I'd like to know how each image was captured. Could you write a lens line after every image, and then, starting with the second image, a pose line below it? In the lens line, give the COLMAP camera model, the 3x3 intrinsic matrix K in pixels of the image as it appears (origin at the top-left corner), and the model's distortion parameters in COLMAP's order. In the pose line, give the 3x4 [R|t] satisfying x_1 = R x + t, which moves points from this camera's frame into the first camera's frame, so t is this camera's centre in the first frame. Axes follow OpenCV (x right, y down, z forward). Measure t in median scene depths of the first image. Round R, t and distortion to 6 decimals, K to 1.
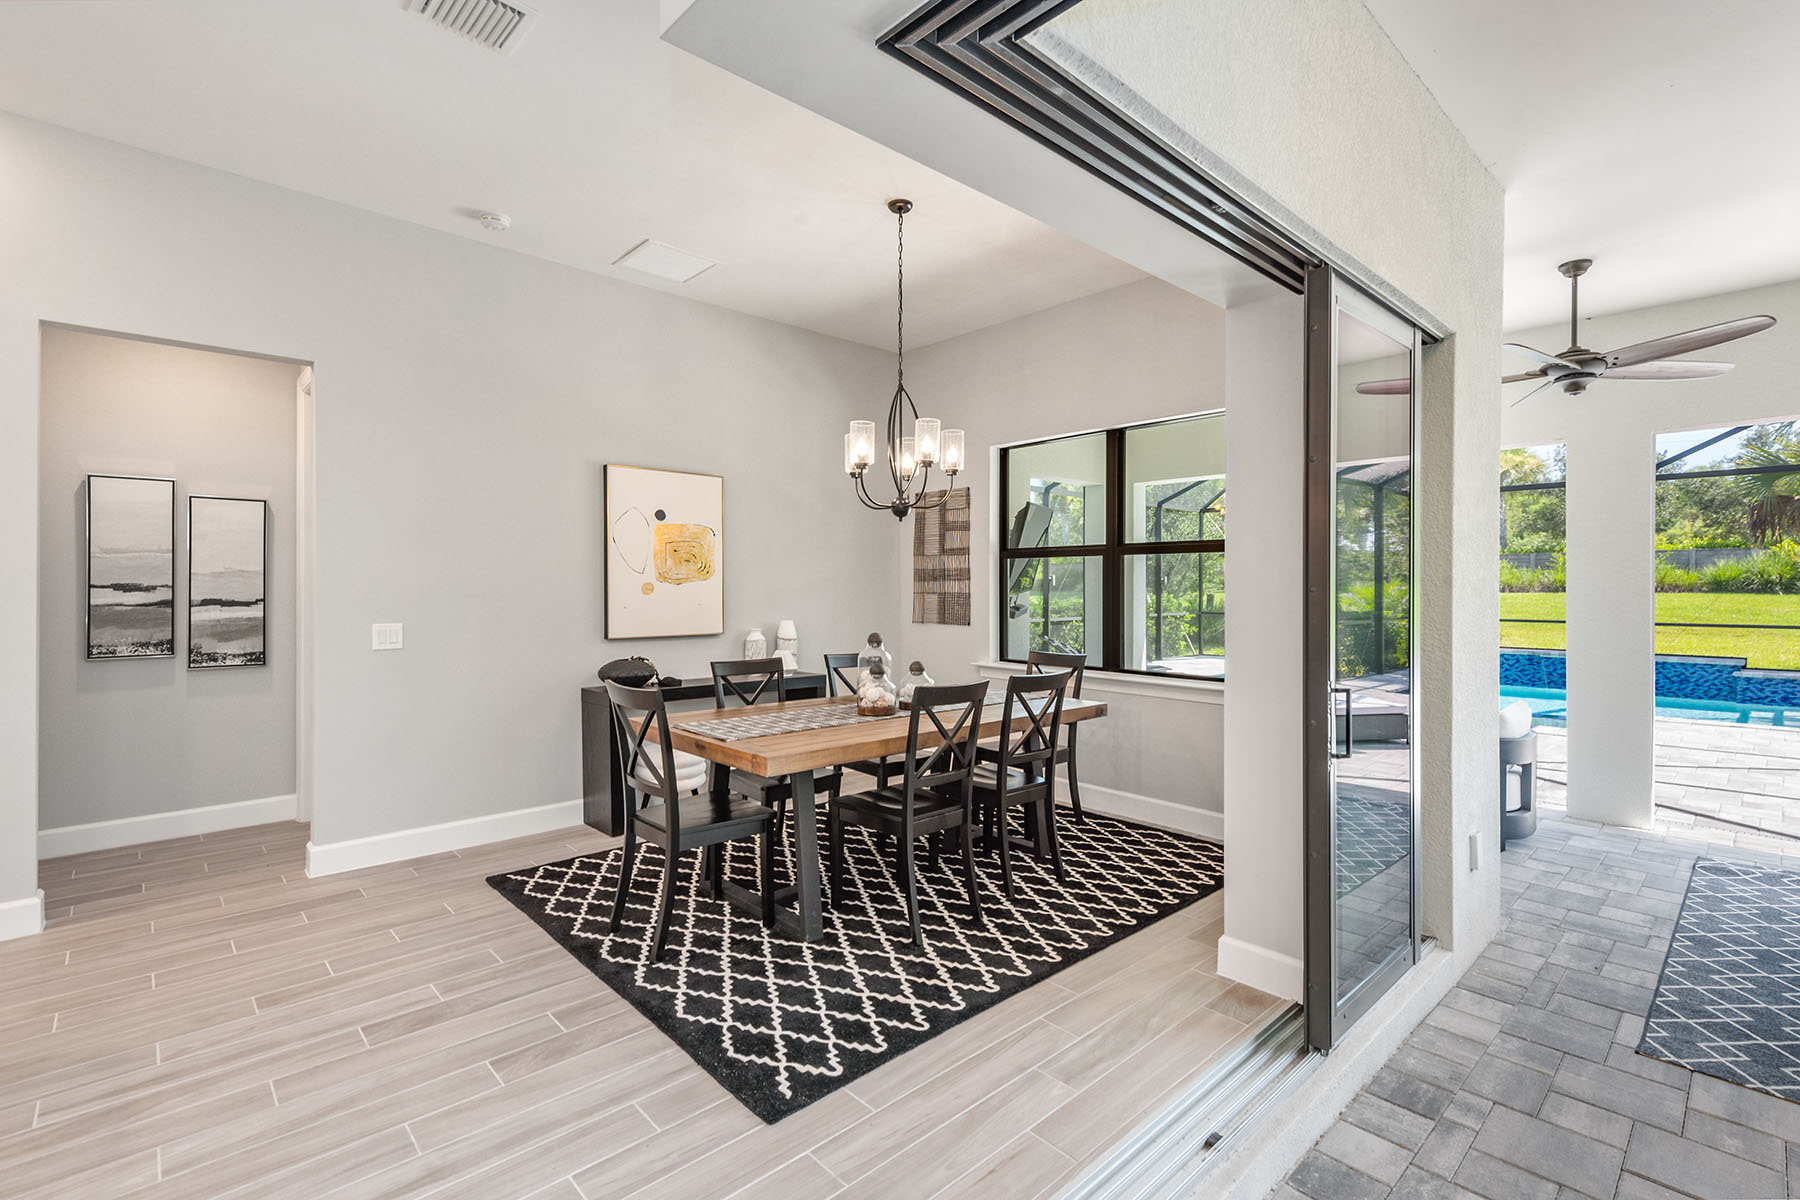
lens RADIAL K [[816.1, 0, 902.2], [0, 816.1, 586.5], [0, 0, 1]] dist [0.023763, -0.014682]
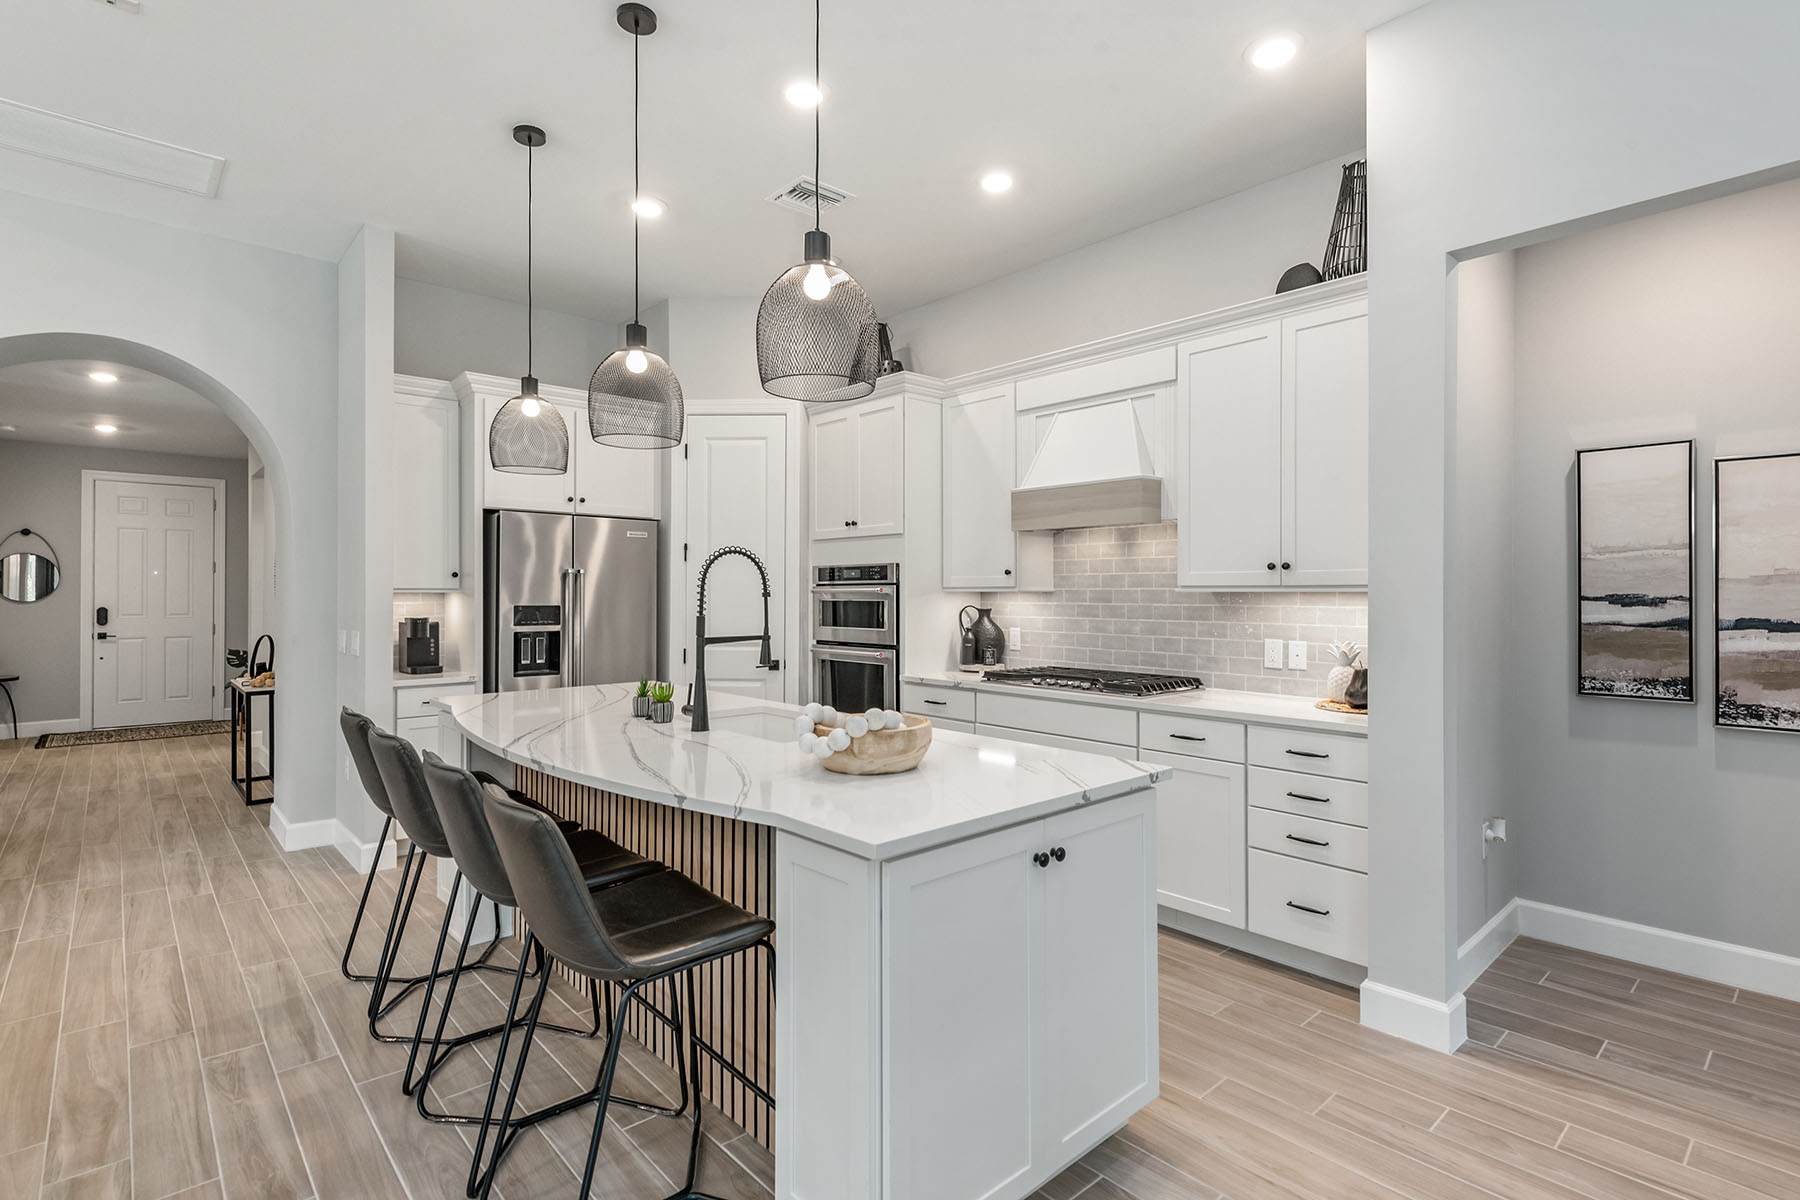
lens RADIAL K [[859.7, 0, 897.9], [0, 859.7, 590.8], [0, 0, 1]] dist [0.001142, -0.000440]
pose [[-0.014931, -0.004435, -0.999879, -0.174601], [-0.001551, 0.999989, -0.004412, -0.002509], [0.999887, 0.001485, -0.014938, 0.361043]]
